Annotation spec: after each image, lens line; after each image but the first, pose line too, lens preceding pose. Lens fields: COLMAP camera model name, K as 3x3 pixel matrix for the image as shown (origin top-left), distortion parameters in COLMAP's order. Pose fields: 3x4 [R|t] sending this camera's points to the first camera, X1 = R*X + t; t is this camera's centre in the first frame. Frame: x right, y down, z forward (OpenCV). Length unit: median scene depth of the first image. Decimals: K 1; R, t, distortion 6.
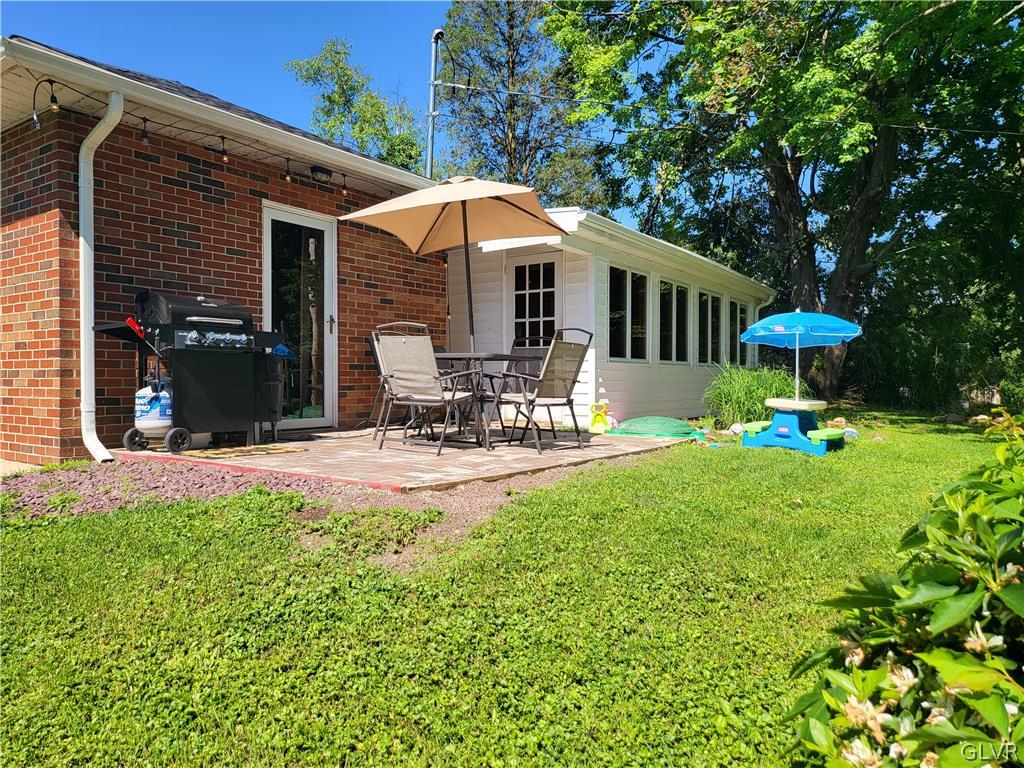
lens RADIAL K [[709.3, 0, 518.3], [0, 709.3, 389.1], [0, 0, 1]] dist [0.067669, -0.069839]
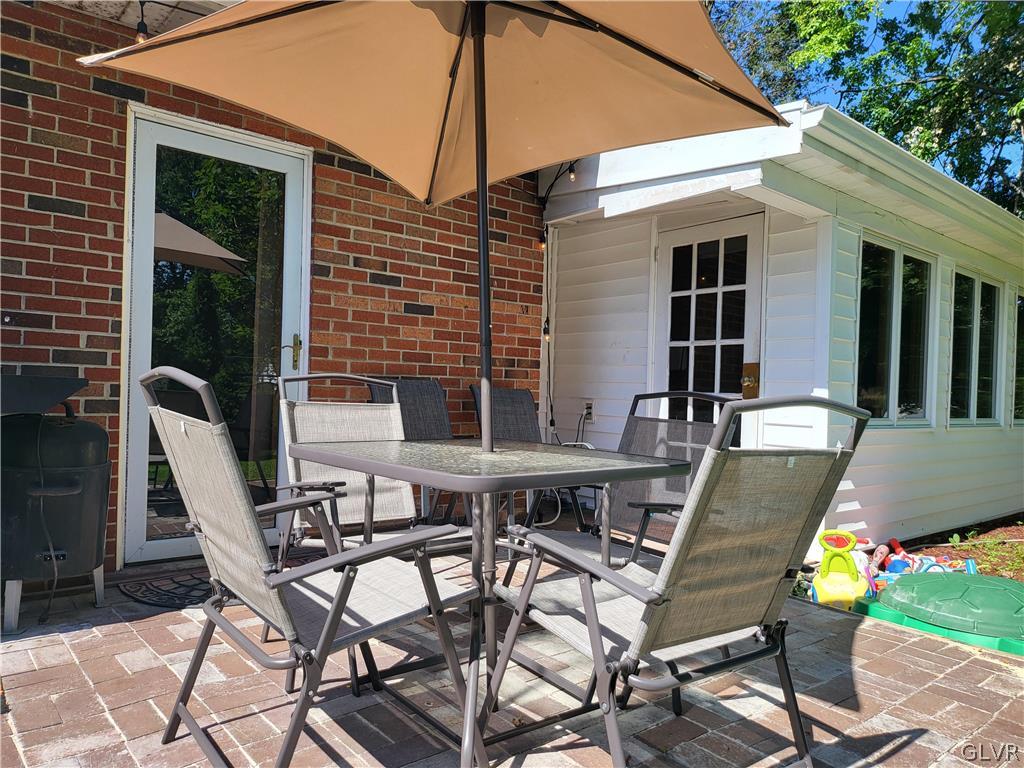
lens RADIAL K [[709.3, 0, 518.3], [0, 709.3, 389.1], [0, 0, 1]] dist [0.067669, -0.069839]
pose [[0.963553, 0.027909, -0.266058, 0.032227], [-0.033626, 0.999291, -0.016956, -0.050820], [0.265397, 0.025284, 0.963808, 0.455691]]
